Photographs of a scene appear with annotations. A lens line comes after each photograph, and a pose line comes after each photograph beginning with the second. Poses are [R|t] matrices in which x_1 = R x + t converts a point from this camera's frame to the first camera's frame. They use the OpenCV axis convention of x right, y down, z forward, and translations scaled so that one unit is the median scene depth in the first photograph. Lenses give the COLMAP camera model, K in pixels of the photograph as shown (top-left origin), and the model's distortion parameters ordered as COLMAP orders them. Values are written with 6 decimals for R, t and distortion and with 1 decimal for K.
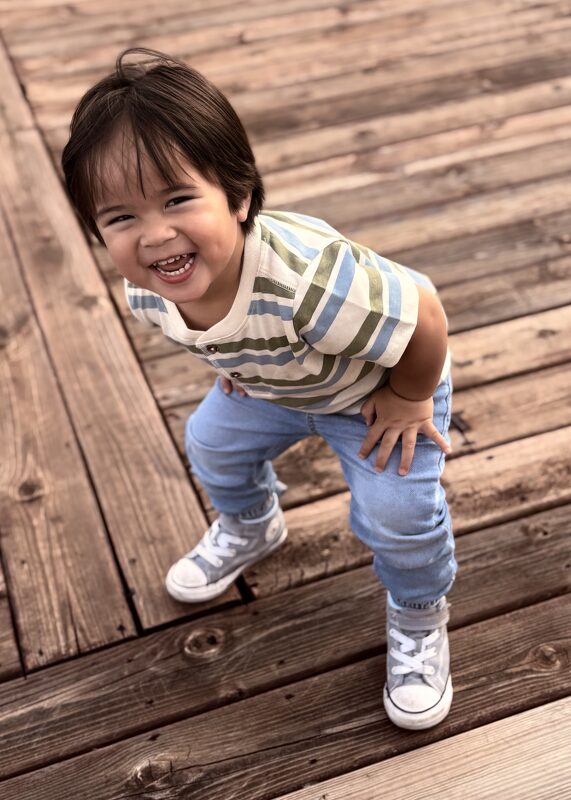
lens RADIAL K [[1245.1, 0, 285.5], [0, 1245.1, 400.0], [0, 0, 1]] dist [0.211407, -1.034935]
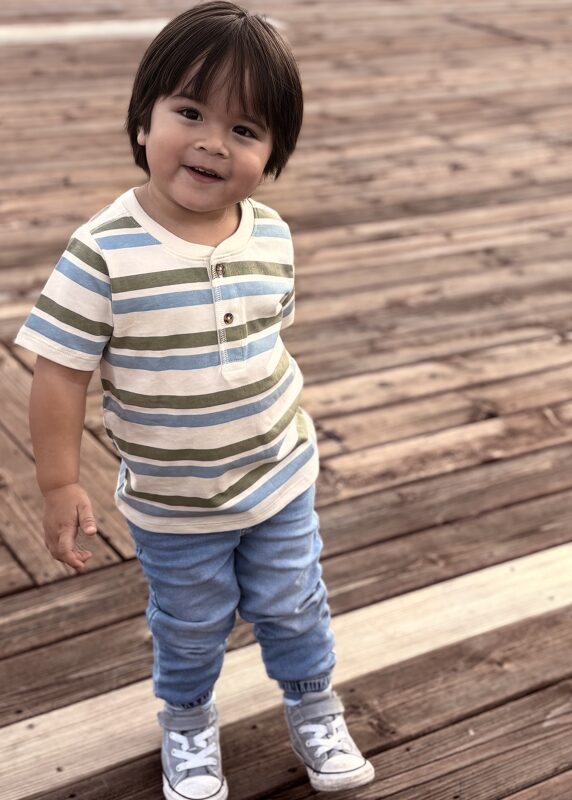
lens RADIAL K [[1245.1, 0, 286.0], [0, 1245.1, 400.0], [0, 0, 1]] dist [0.211407, -1.034935]
pose [[0.972963, 0.040849, 0.227318, -0.239741], [-0.006299, 0.988563, -0.150679, 0.203468], [-0.230874, 0.145174, 0.962093, -0.294384]]
